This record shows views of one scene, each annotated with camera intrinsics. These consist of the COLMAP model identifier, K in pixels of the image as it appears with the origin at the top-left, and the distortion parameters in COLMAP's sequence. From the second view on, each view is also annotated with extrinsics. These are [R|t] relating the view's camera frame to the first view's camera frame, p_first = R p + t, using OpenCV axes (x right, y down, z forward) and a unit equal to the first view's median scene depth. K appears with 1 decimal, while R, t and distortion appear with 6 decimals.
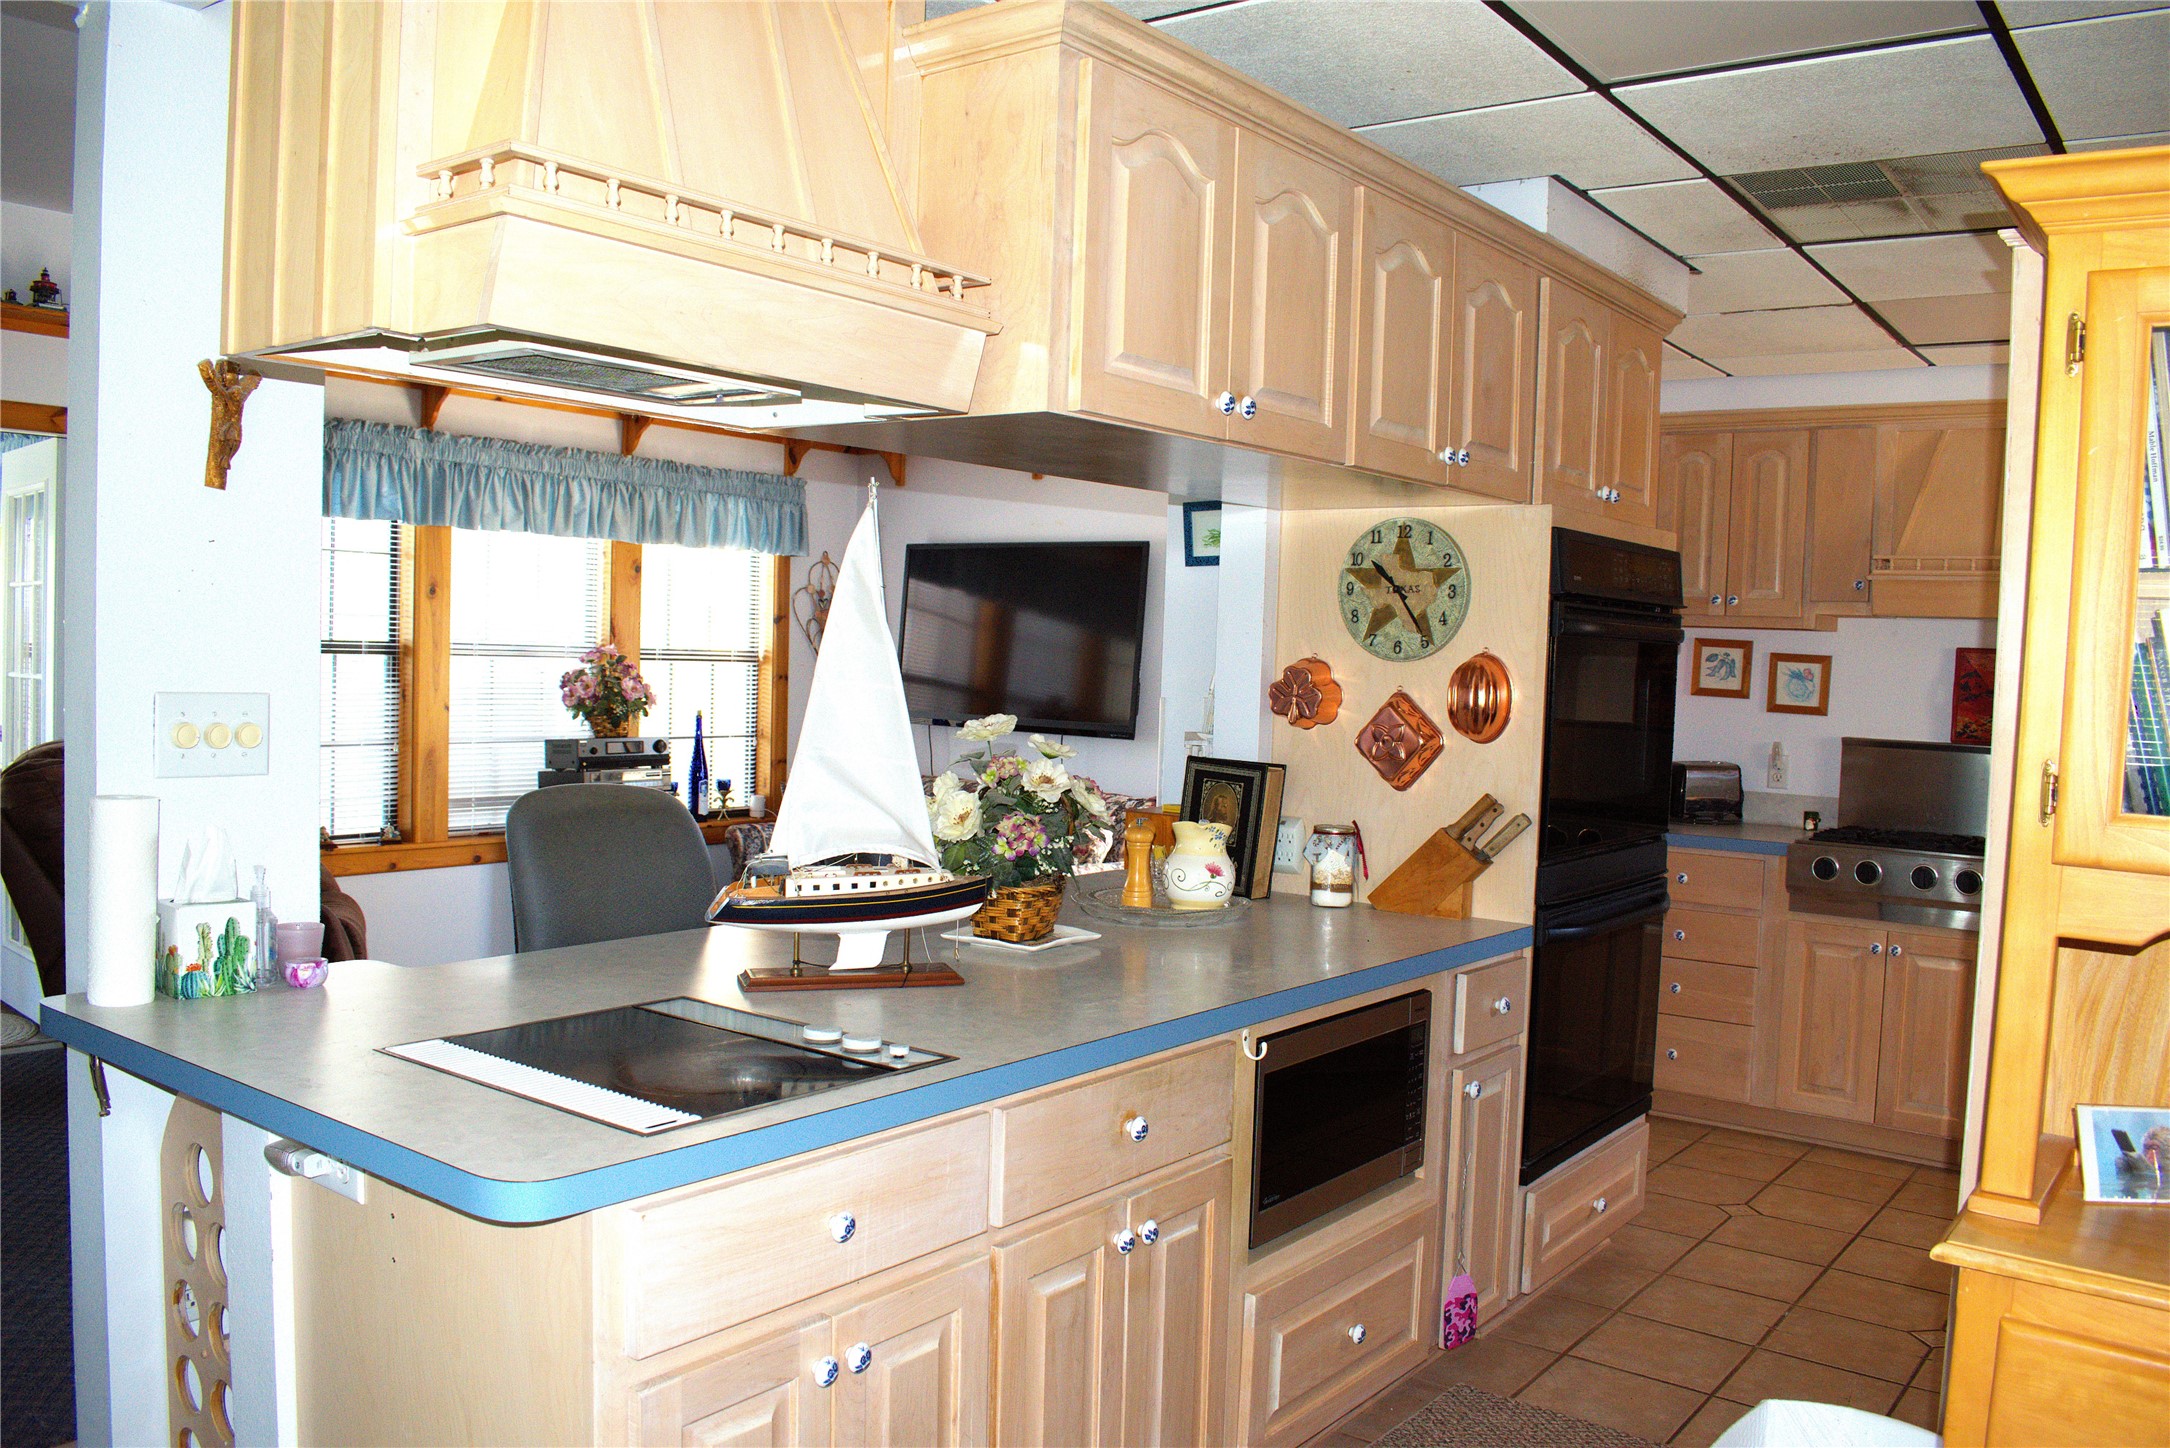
lens RADIAL K [[1690.2, 0, 1085.0], [0, 1690.2, 724.0], [0, 0, 1]] dist [-0.092824, 0.012812]
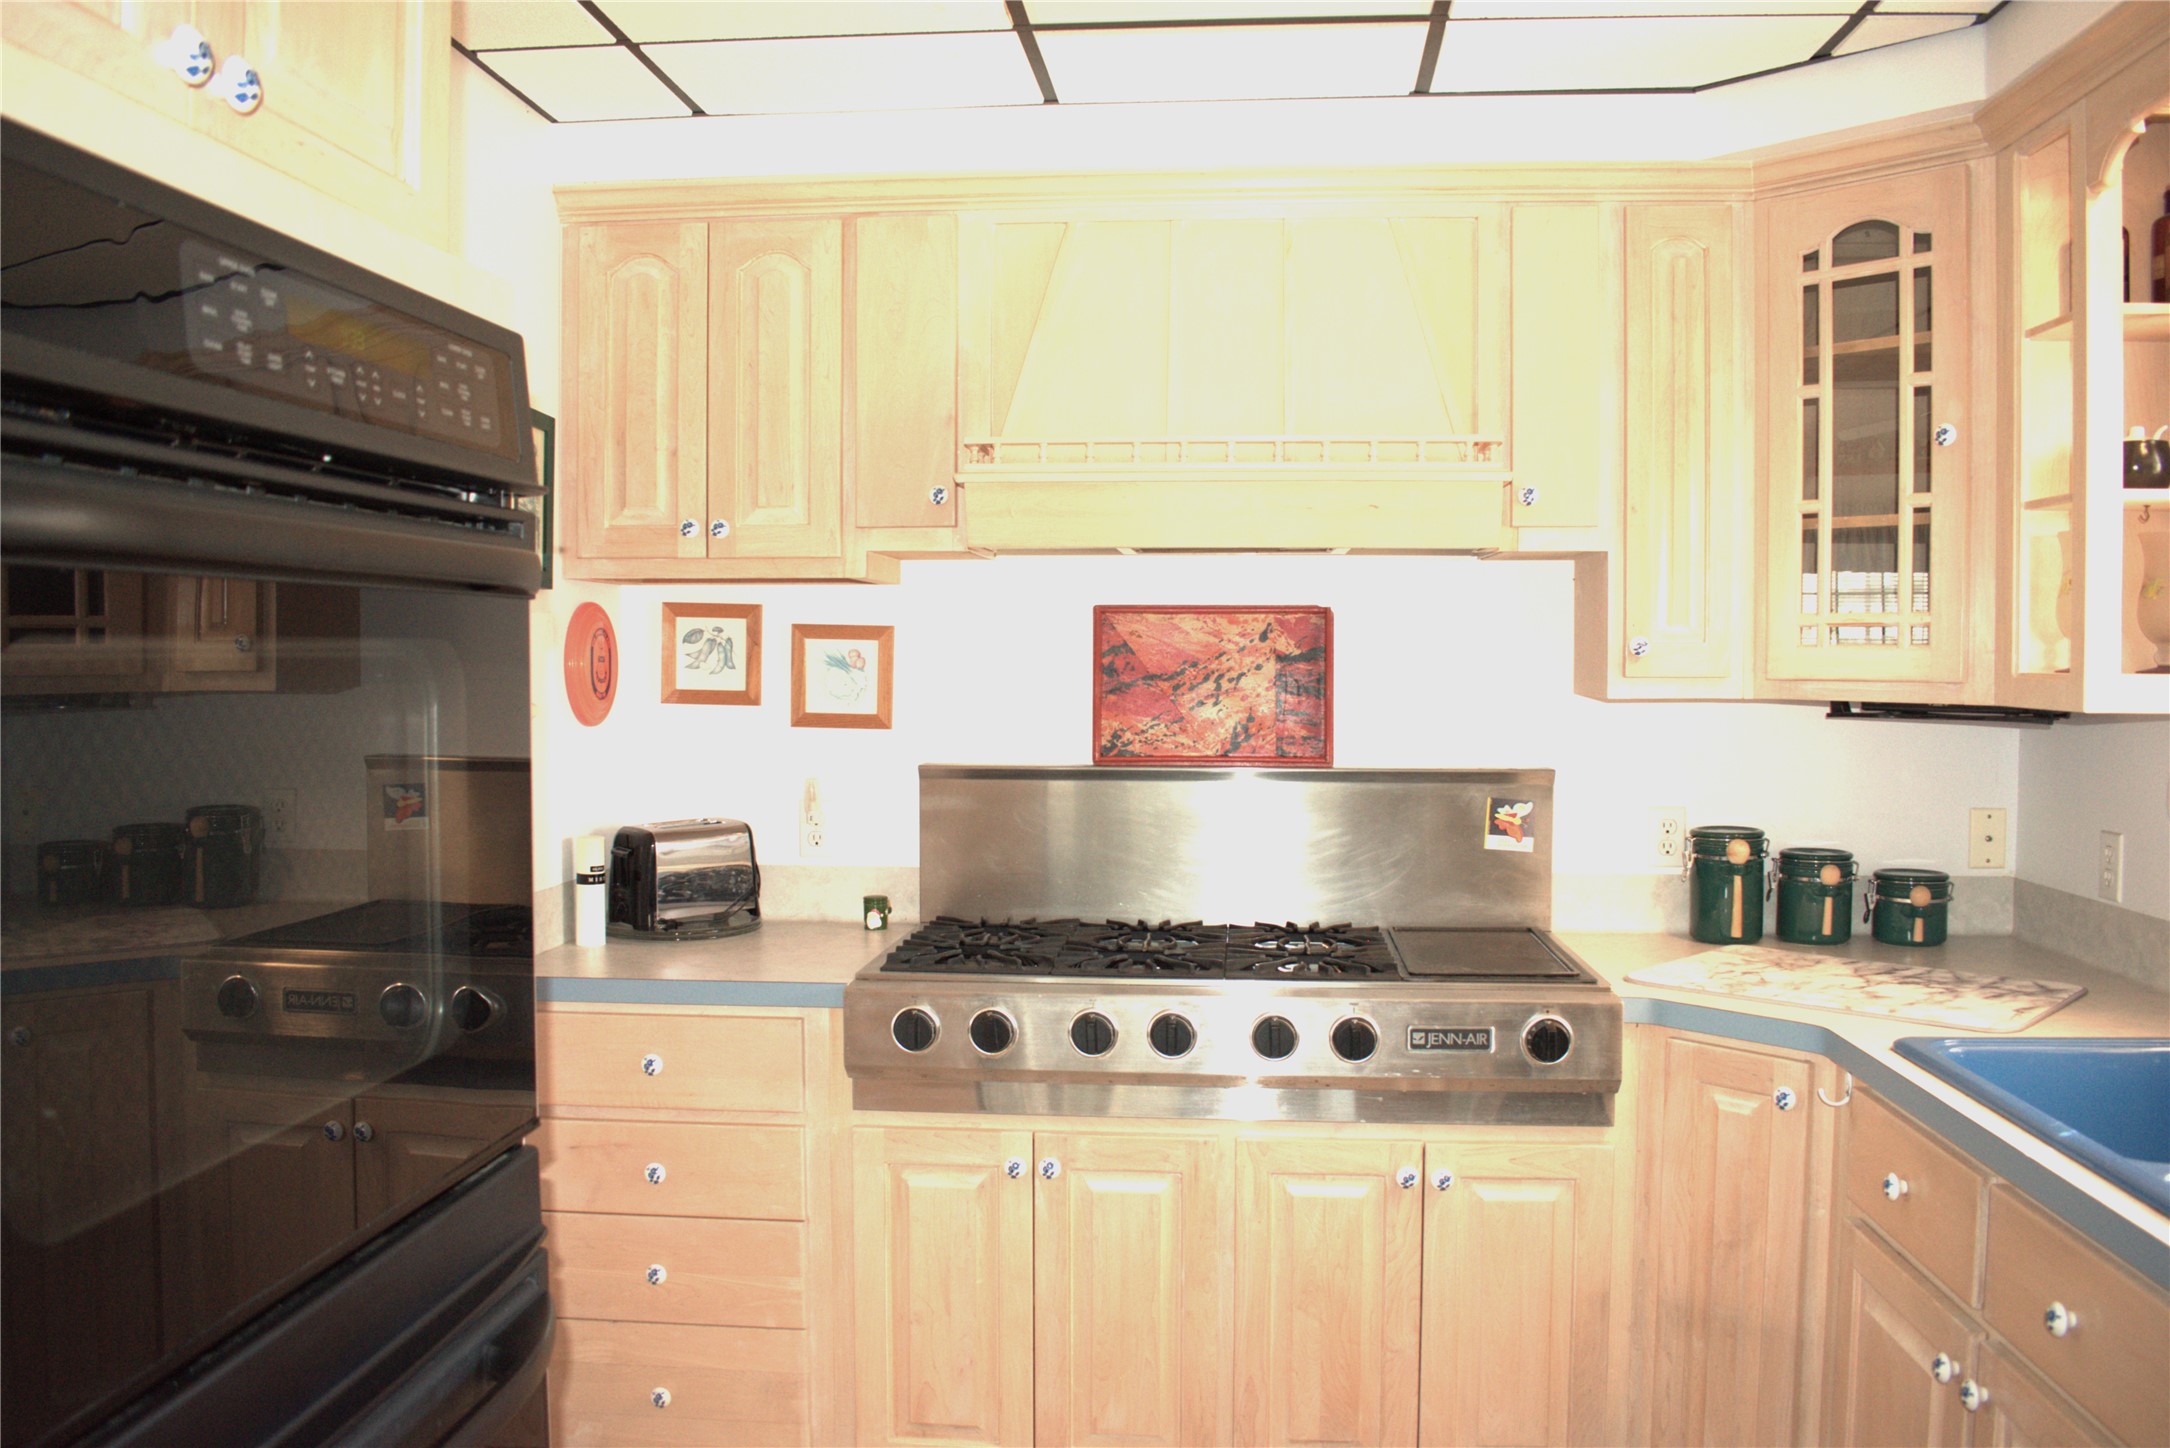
lens RADIAL K [[1690.2, 0, 1085.0], [0, 1690.2, 724.0], [0, 0, 1]] dist [-0.092824, 0.012812]
pose [[0.846678, -0.056463, 0.529101, 0.243779], [0.051866, 0.998376, 0.023544, -0.021716], [-0.529571, 0.007508, 0.848232, 0.587643]]
